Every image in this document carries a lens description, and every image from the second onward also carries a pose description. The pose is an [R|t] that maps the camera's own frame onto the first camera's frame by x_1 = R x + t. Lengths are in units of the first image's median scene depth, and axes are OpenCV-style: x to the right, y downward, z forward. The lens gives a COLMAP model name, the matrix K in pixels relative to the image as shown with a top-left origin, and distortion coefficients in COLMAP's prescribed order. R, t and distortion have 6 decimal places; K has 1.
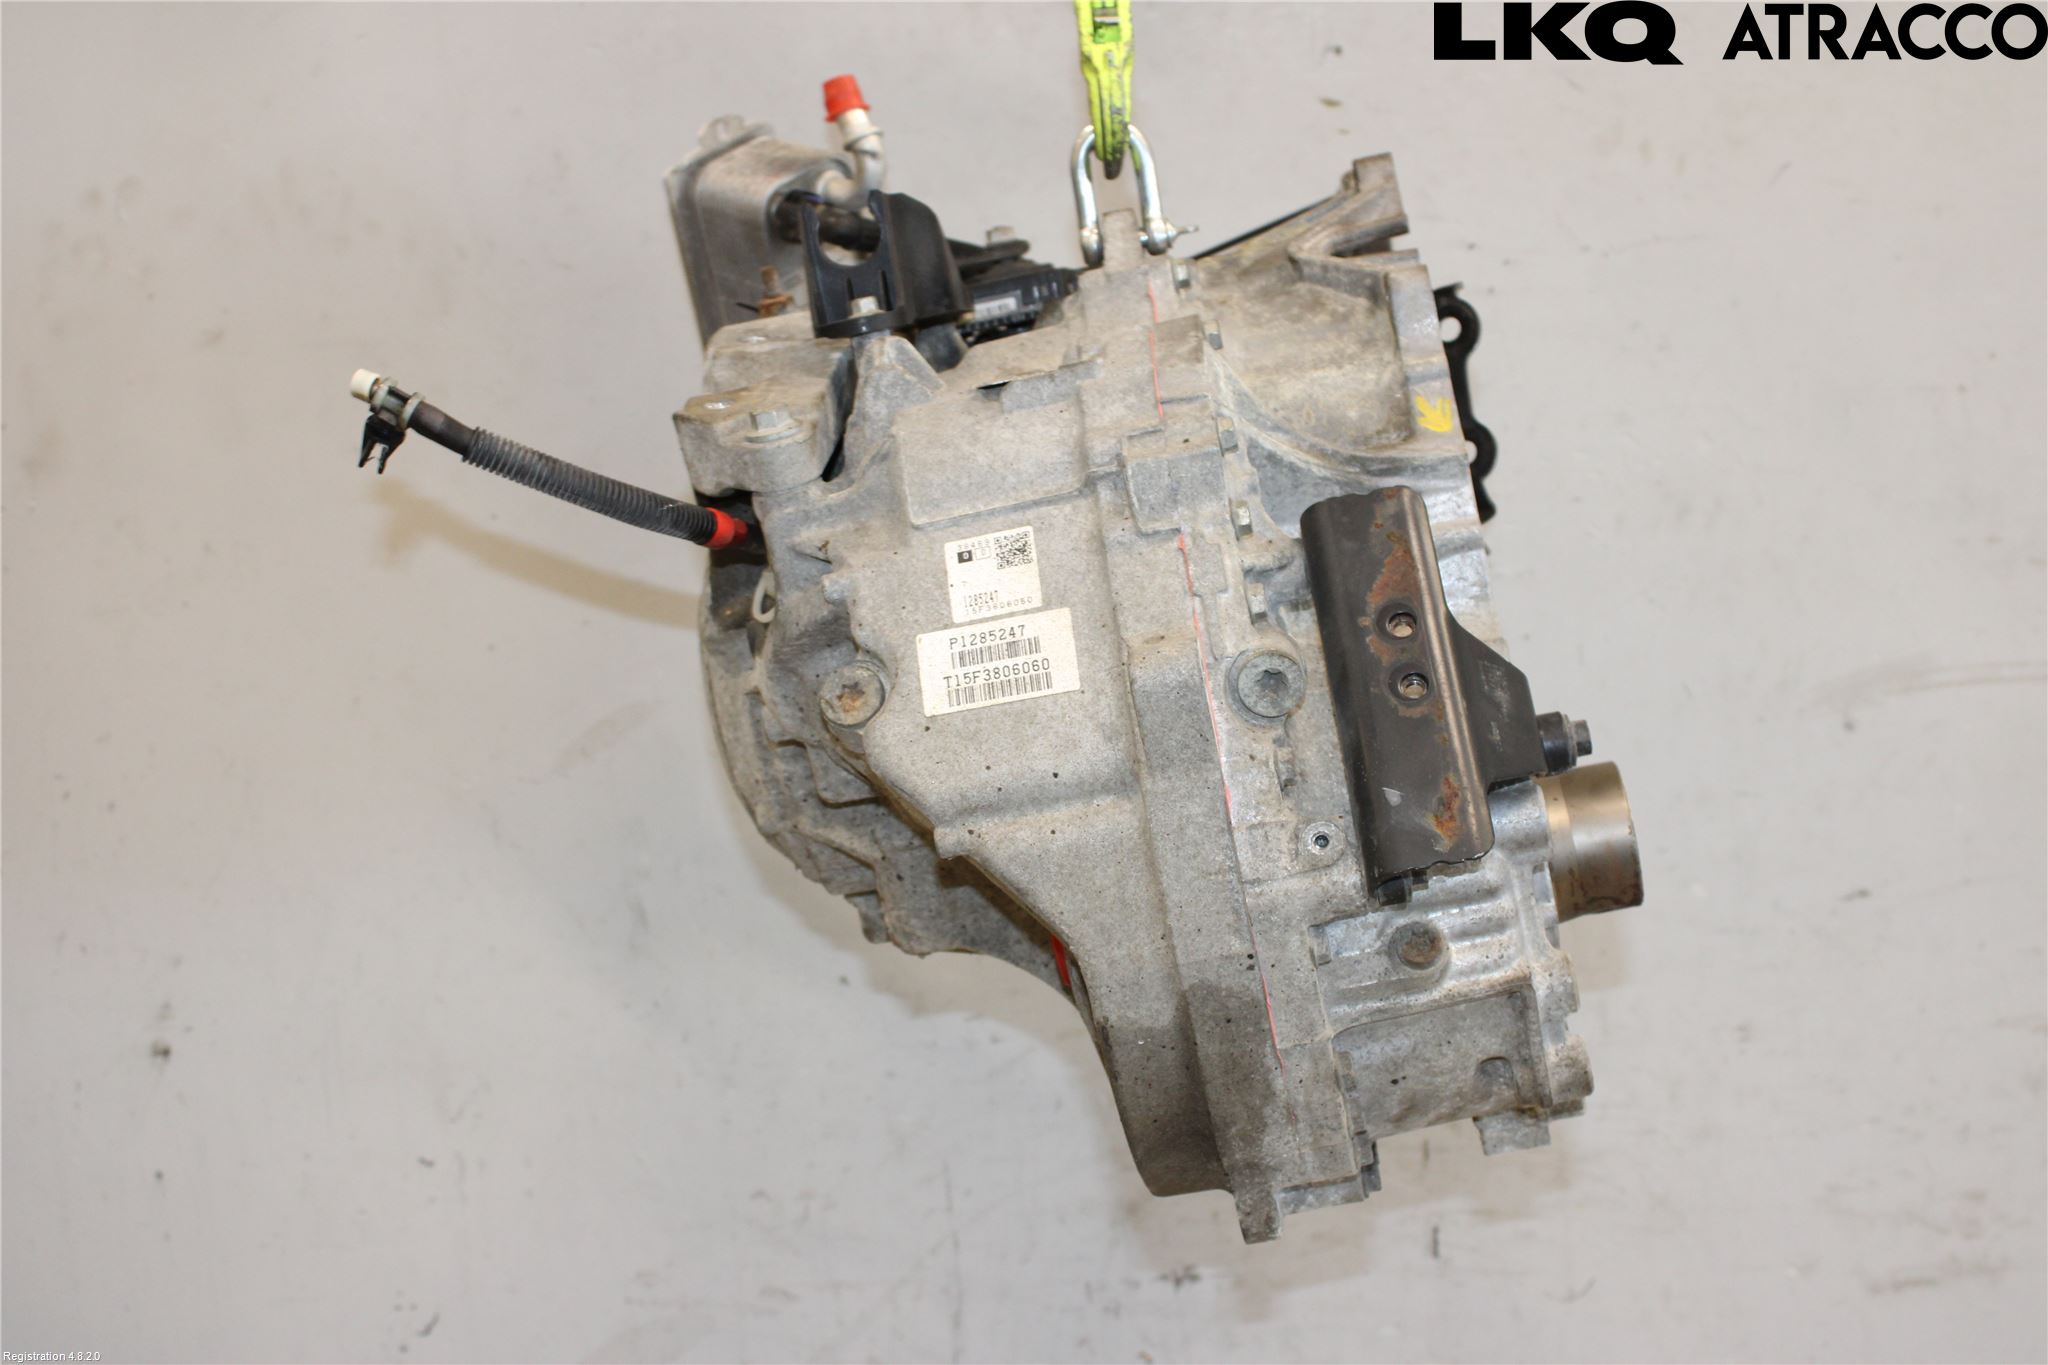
lens RADIAL K [[2867.0, 0, 1025.4], [0, 2867.0, 685.2], [0, 0, 1]] dist [-0.021796, 0.000000]
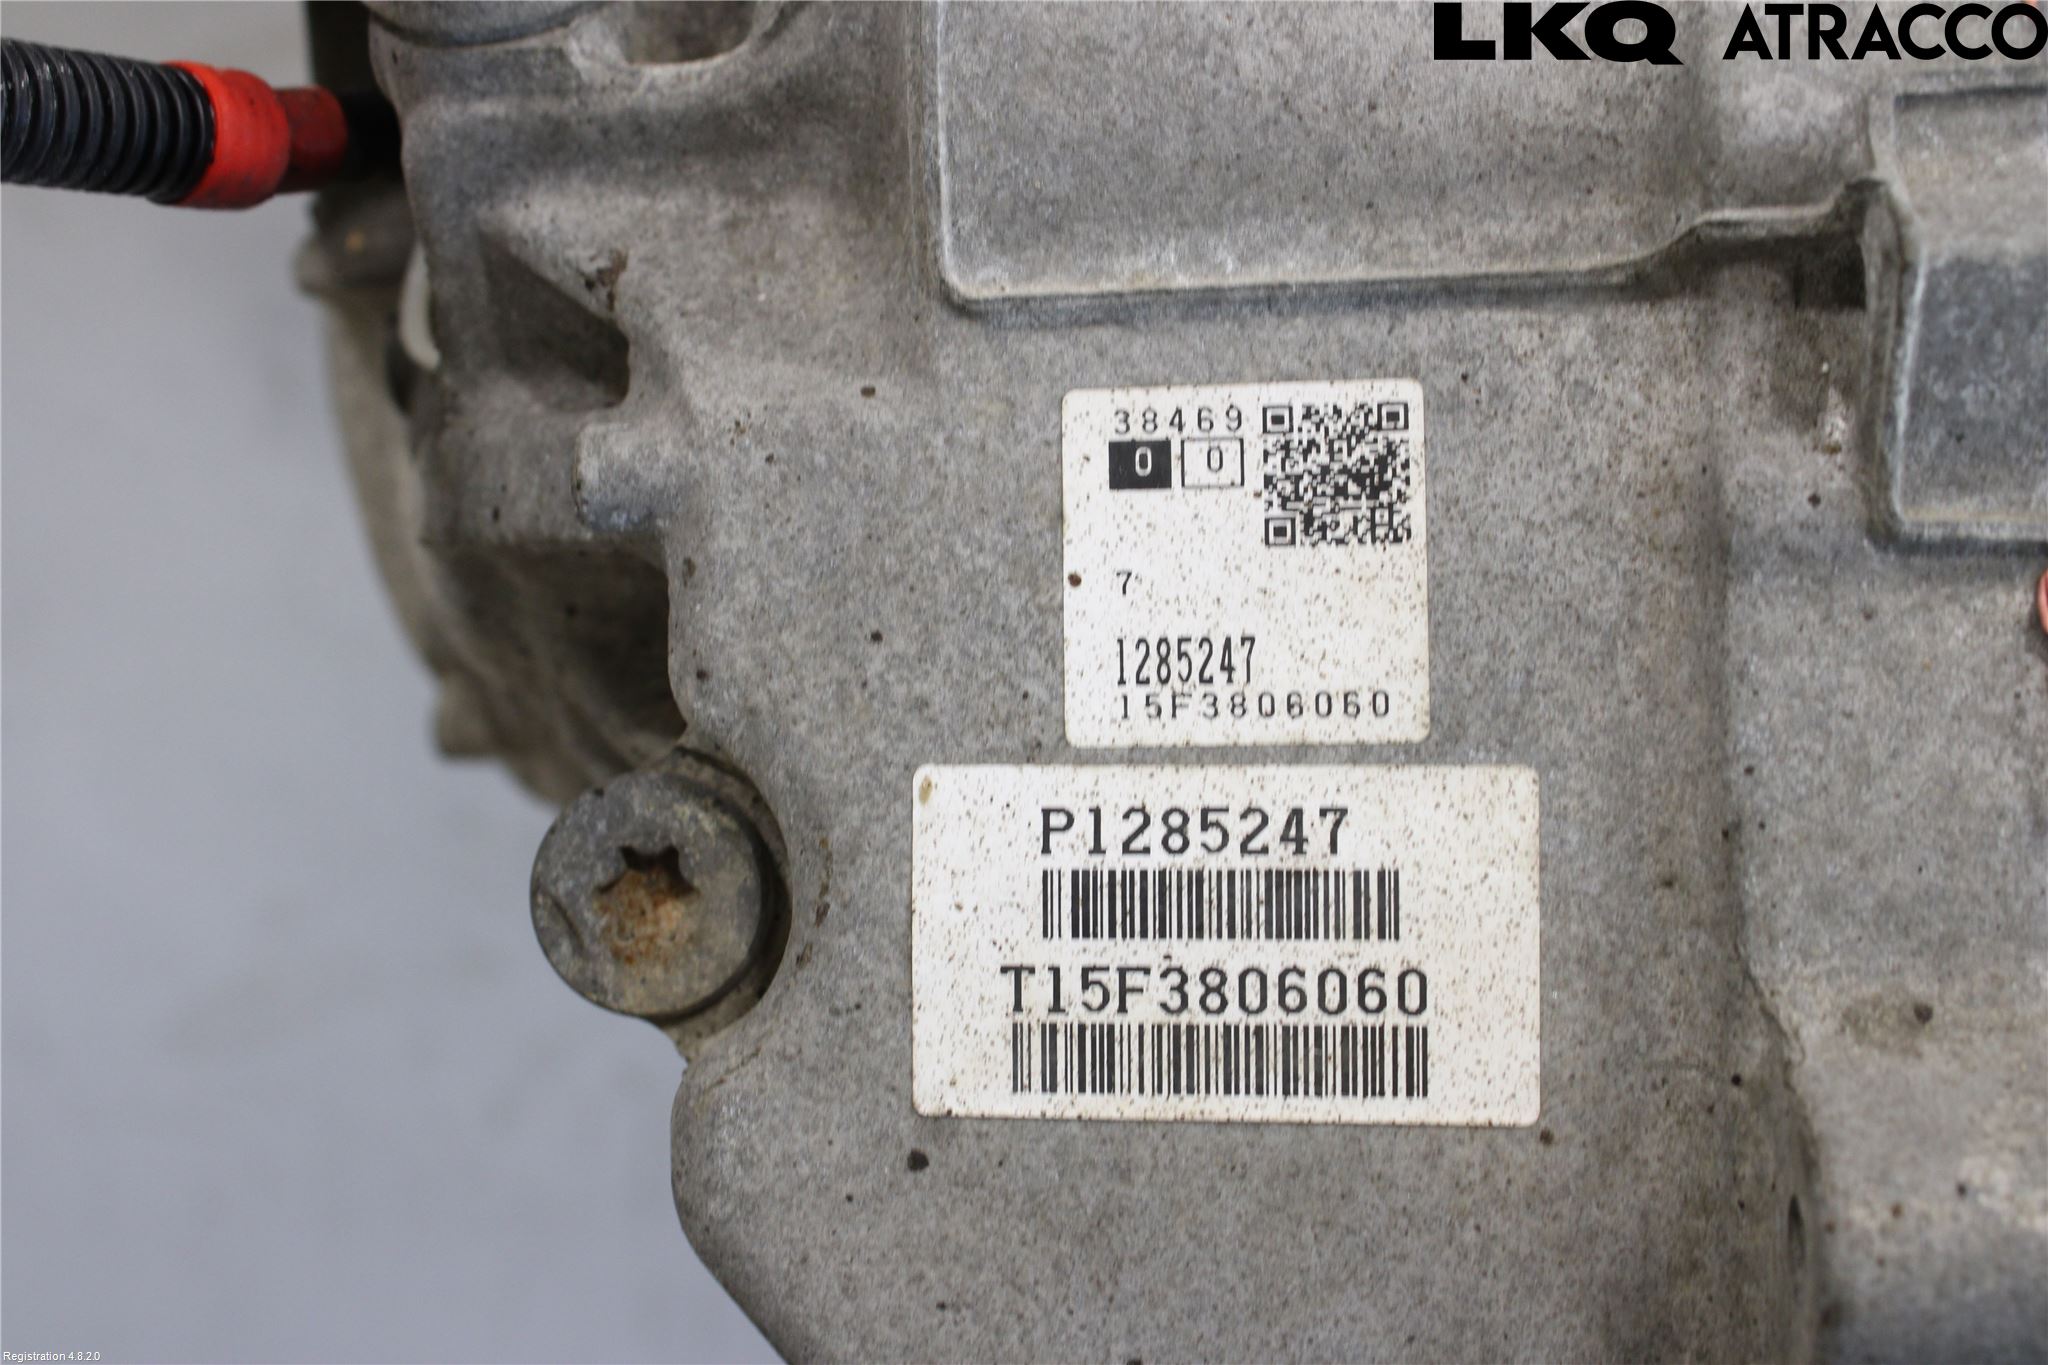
lens RADIAL K [[2867.0, 0, 1023.0], [0, 2867.0, 684.1], [0, 0, 1]] dist [-0.021796, 0.000000]
pose [[0.991902, 0.115858, 0.052037, -0.042743], [-0.126641, 0.933334, 0.335930, -0.111758], [-0.009648, -0.339800, 0.940448, 0.763733]]
